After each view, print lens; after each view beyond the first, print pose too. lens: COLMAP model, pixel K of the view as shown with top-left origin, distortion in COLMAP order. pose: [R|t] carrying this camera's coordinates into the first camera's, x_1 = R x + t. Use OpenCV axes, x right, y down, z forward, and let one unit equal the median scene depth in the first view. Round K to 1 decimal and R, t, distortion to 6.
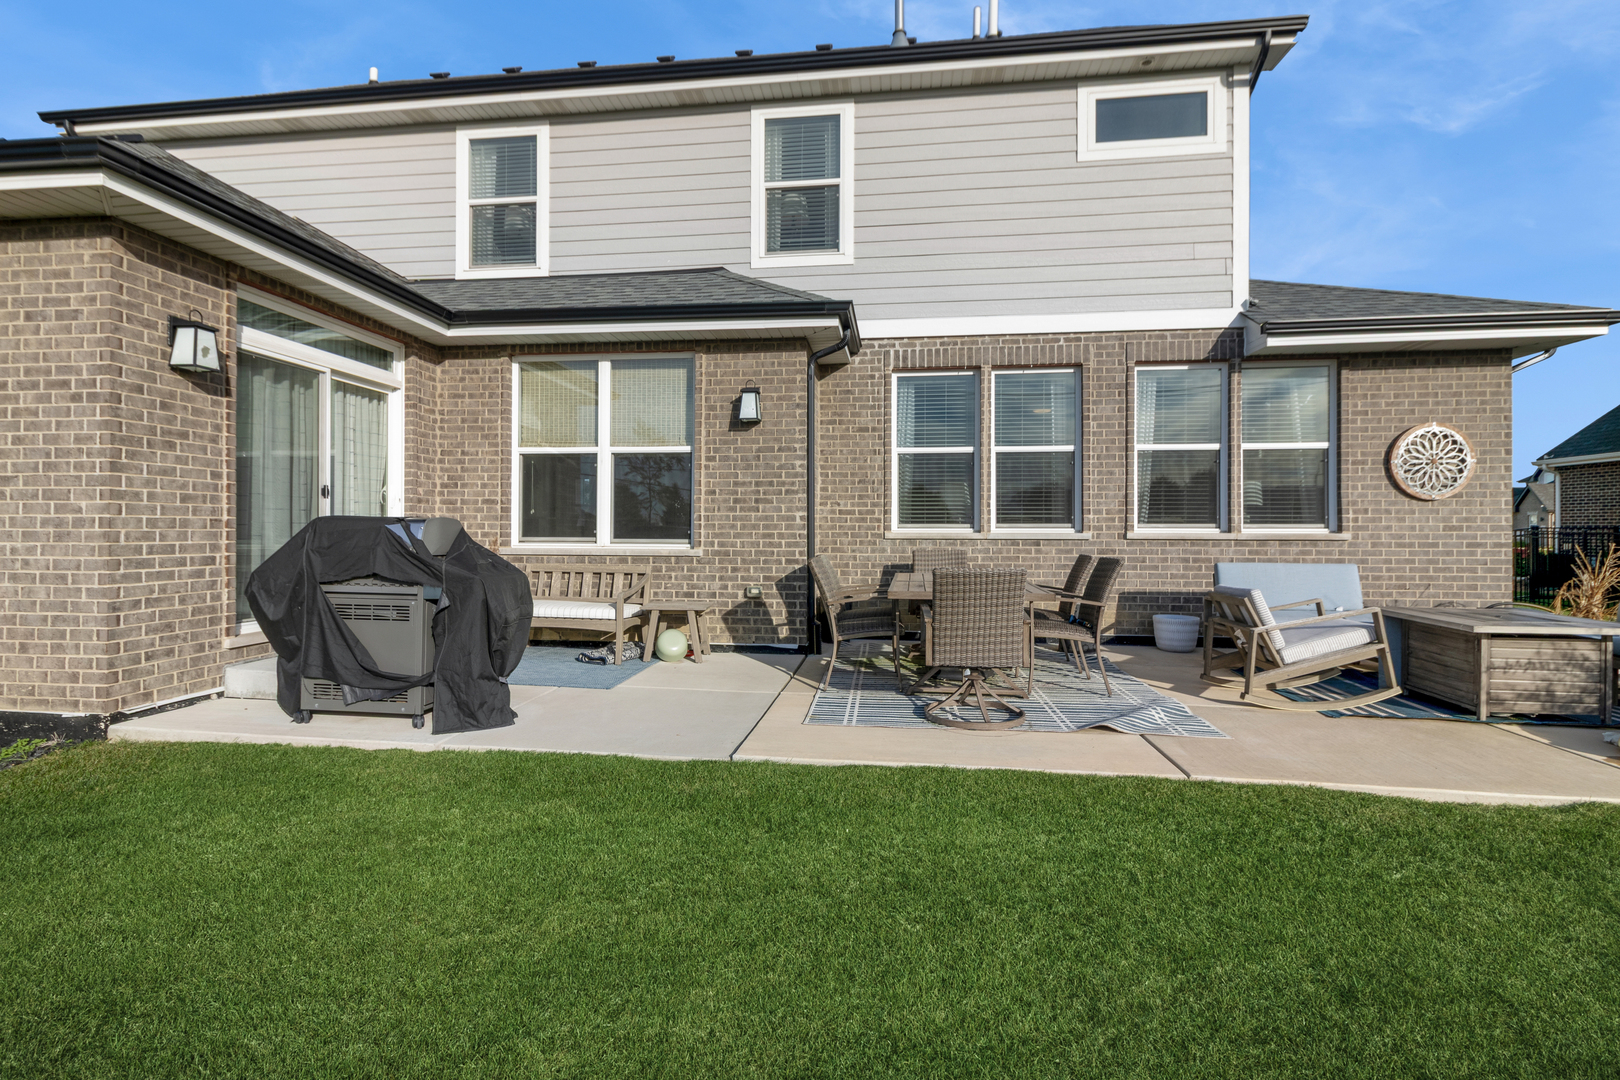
lens RADIAL K [[738.3, 0, 812.9], [0, 738.3, 533.5], [0, 0, 1]] dist [0.003487, 0.000230]
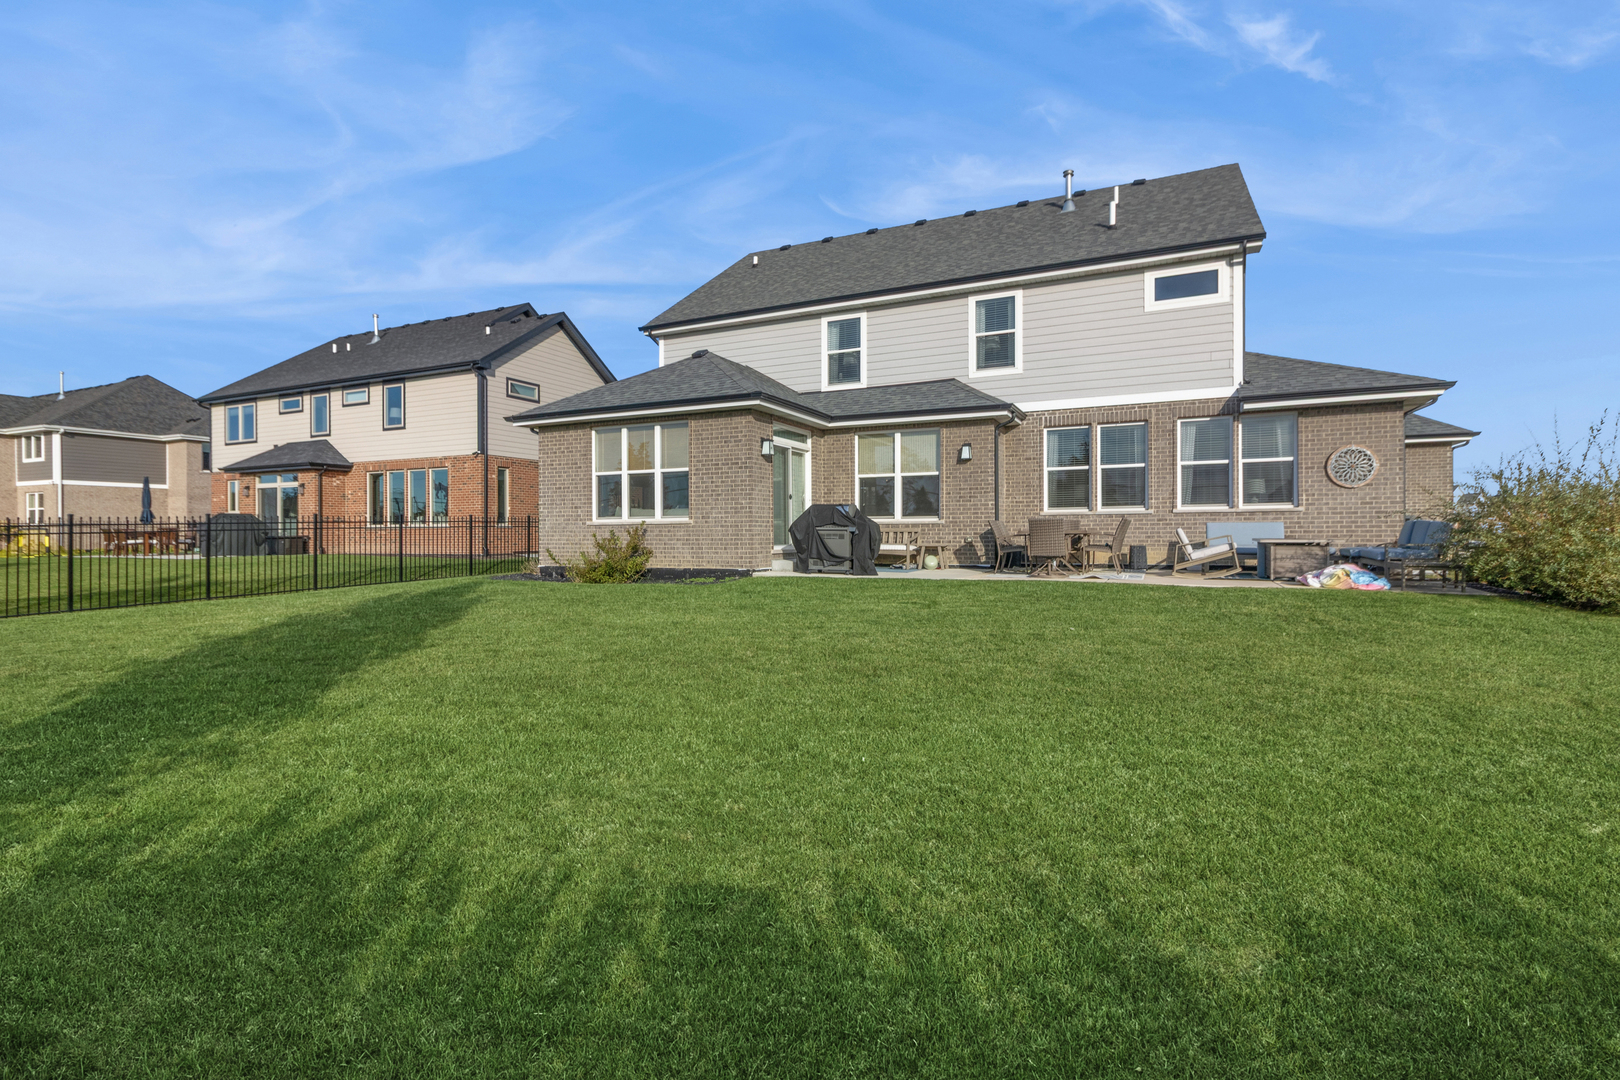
lens RADIAL K [[738.3, 0, 812.9], [0, 738.3, 533.5], [0, 0, 1]] dist [0.003487, 0.000230]
pose [[0.946223, -0.006931, -0.323442, 0.170072], [0.005756, 0.999973, -0.004589, 0.063496], [0.323465, 0.002481, 0.946237, -1.074015]]
